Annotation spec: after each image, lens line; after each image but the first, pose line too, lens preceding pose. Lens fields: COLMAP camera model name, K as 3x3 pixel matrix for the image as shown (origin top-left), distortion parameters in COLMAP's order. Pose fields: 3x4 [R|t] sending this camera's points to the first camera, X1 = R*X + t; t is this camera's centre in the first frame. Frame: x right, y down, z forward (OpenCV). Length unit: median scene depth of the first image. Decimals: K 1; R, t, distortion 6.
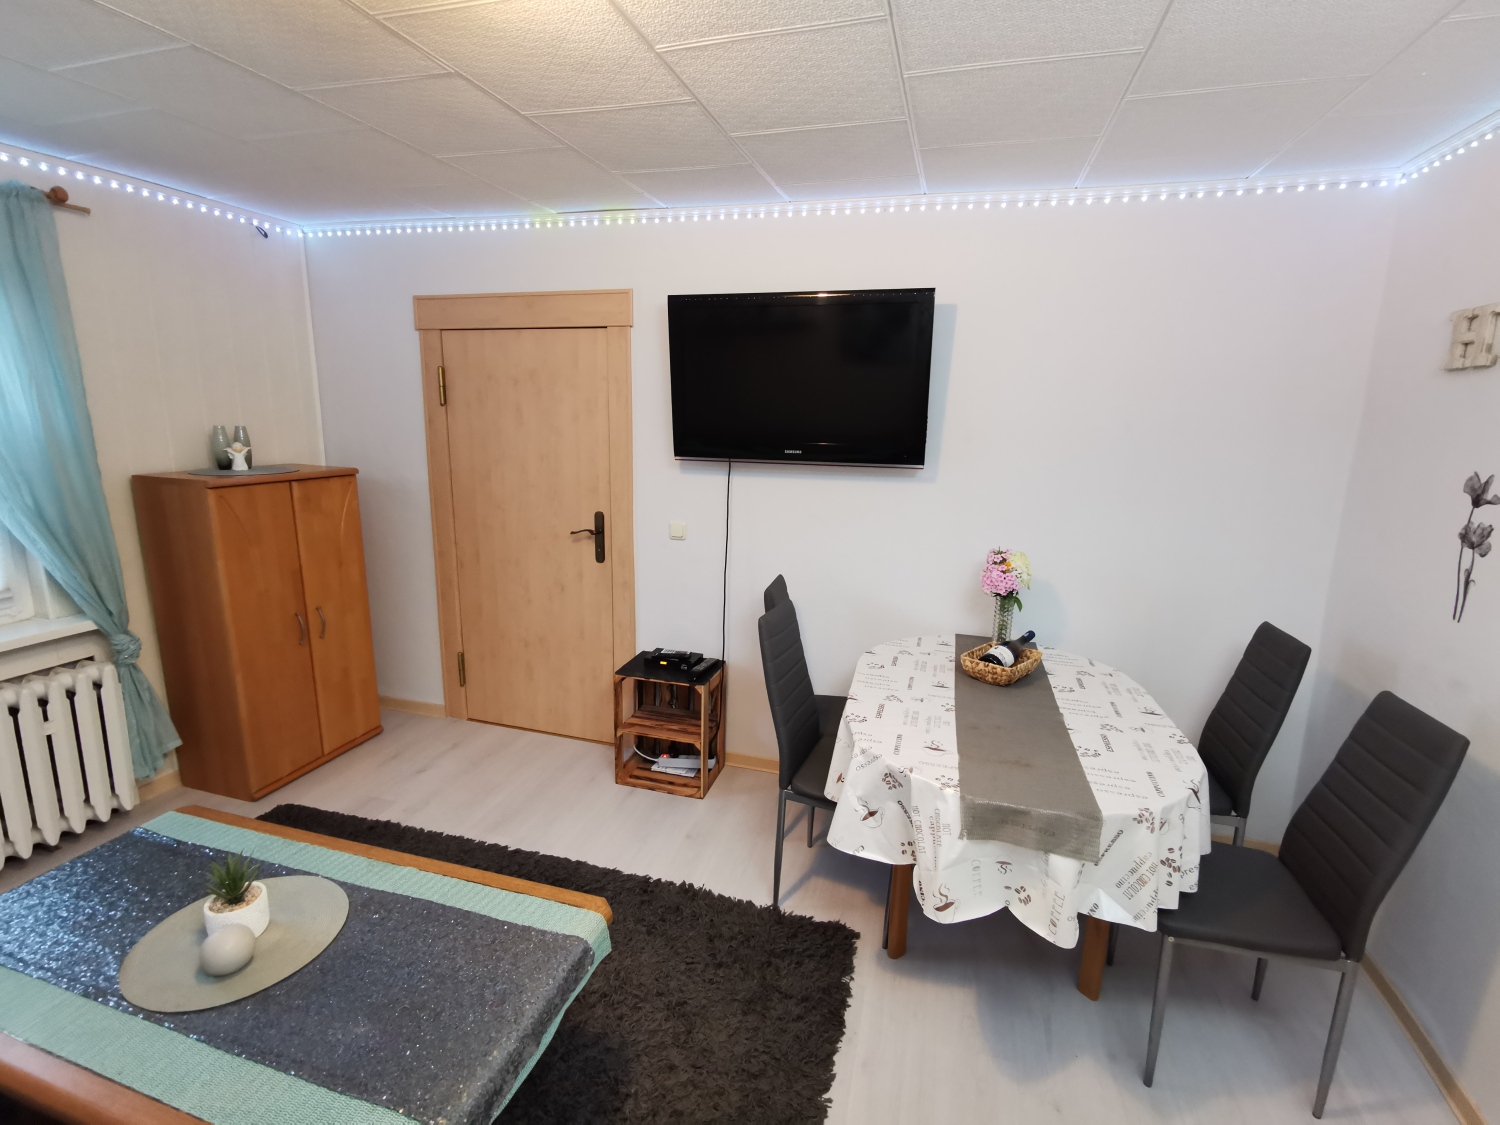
lens RADIAL K [[697.9, 0, 749.7], [0, 697.9, 565.5], [0, 0, 1]] dist [0.010352, -0.000081]
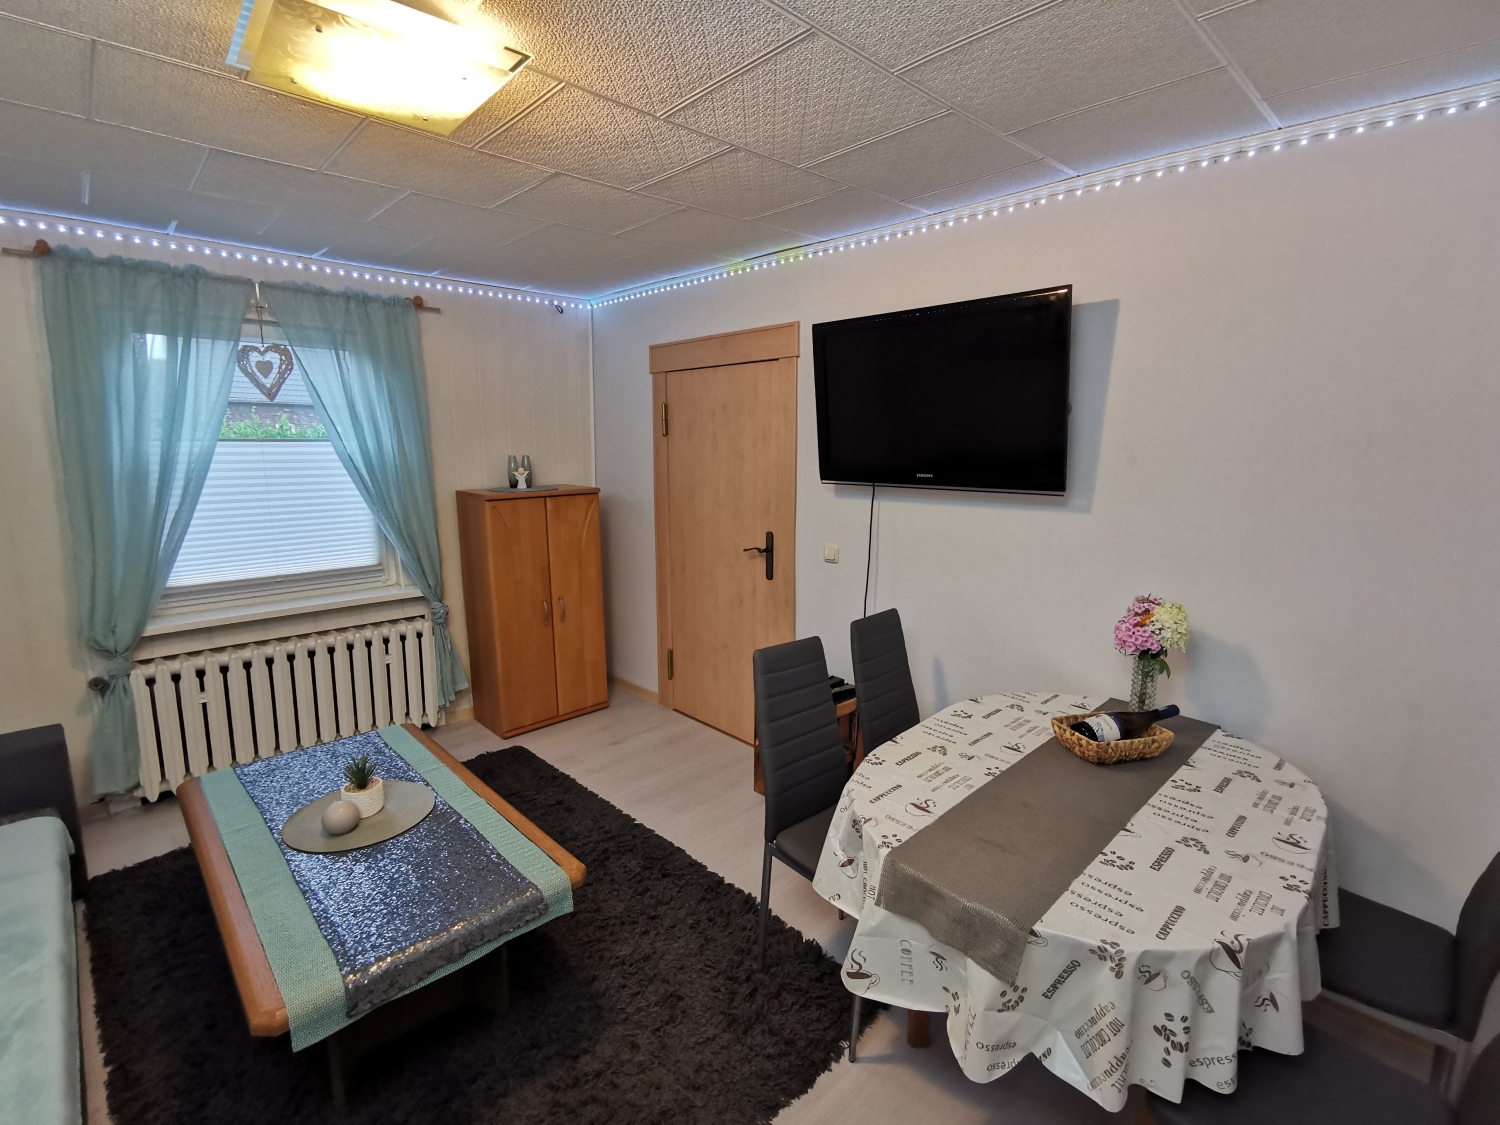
lens RADIAL K [[697.9, 0, 737.5], [0, 697.9, 564.0], [0, 0, 1]] dist [0.010352, -0.000081]
pose [[0.863551, 0.067052, -0.499784, 0.324211], [-0.088238, 0.995921, -0.018847, -0.004377], [0.496482, 0.060375, 0.865945, 0.071165]]
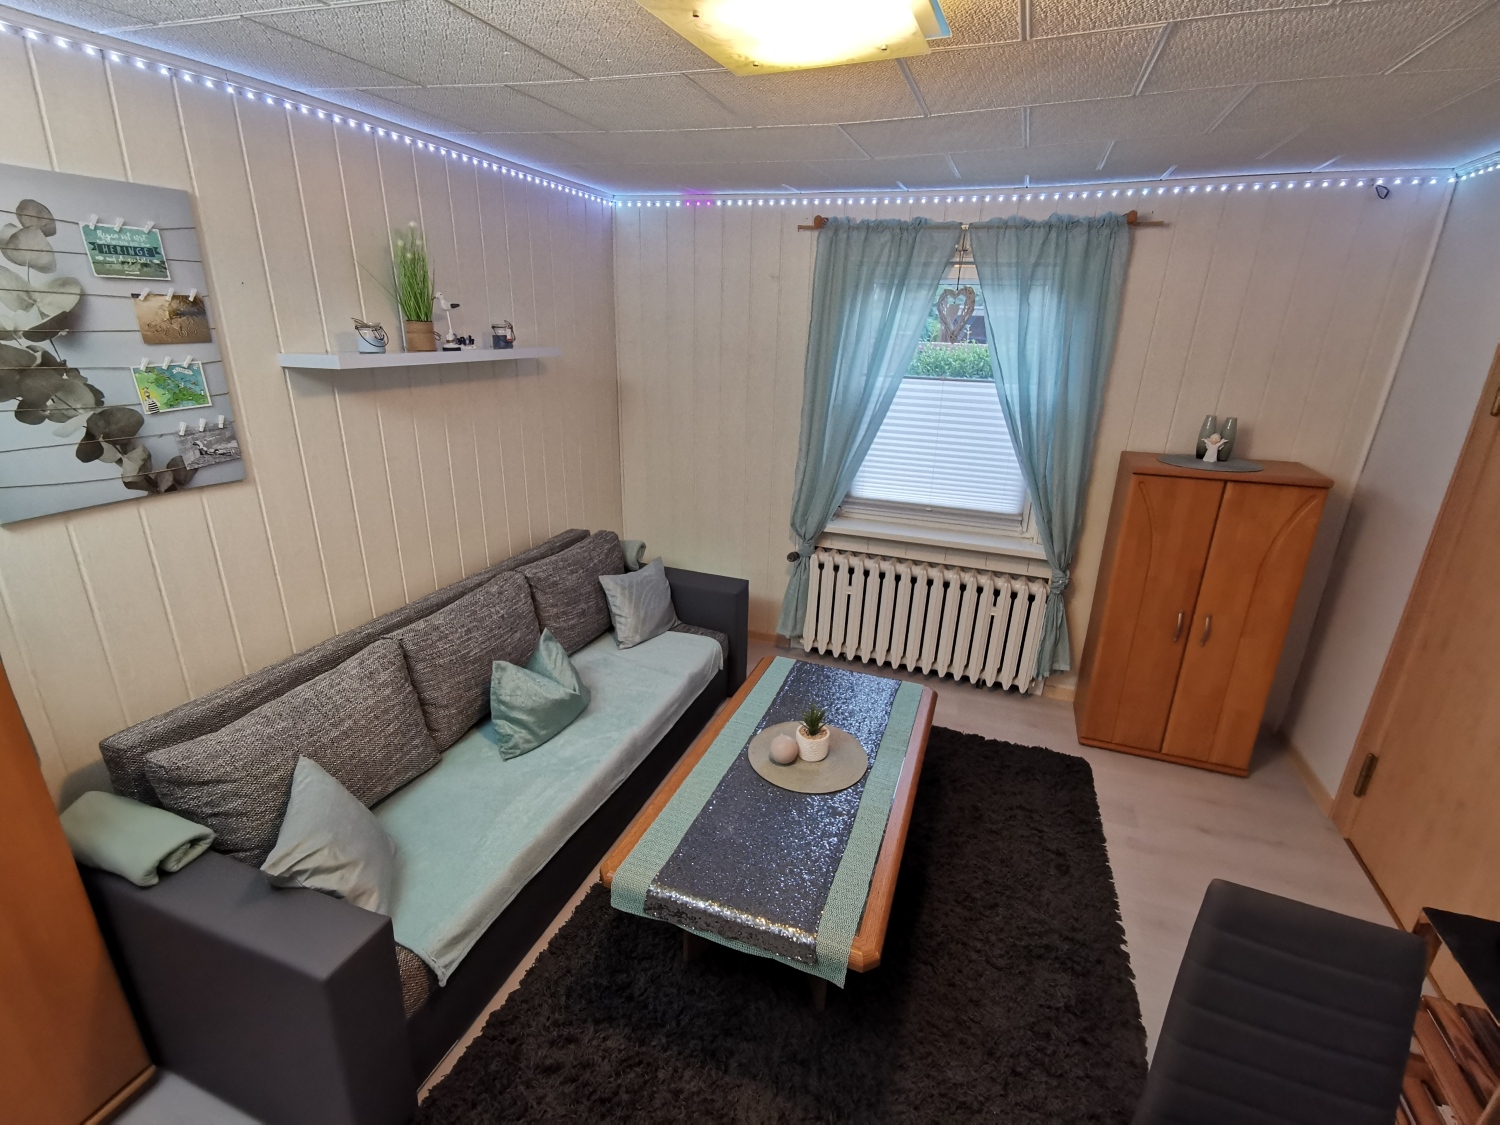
lens RADIAL K [[697.9, 0, 750.4], [0, 697.9, 559.5], [0, 0, 1]] dist [0.010352, -0.000081]
pose [[-0.067039, 0.306888, -0.949382, 0.340775], [-0.233165, 0.920357, 0.313971, -0.183202], [0.970124, 0.242411, 0.009856, 0.422836]]
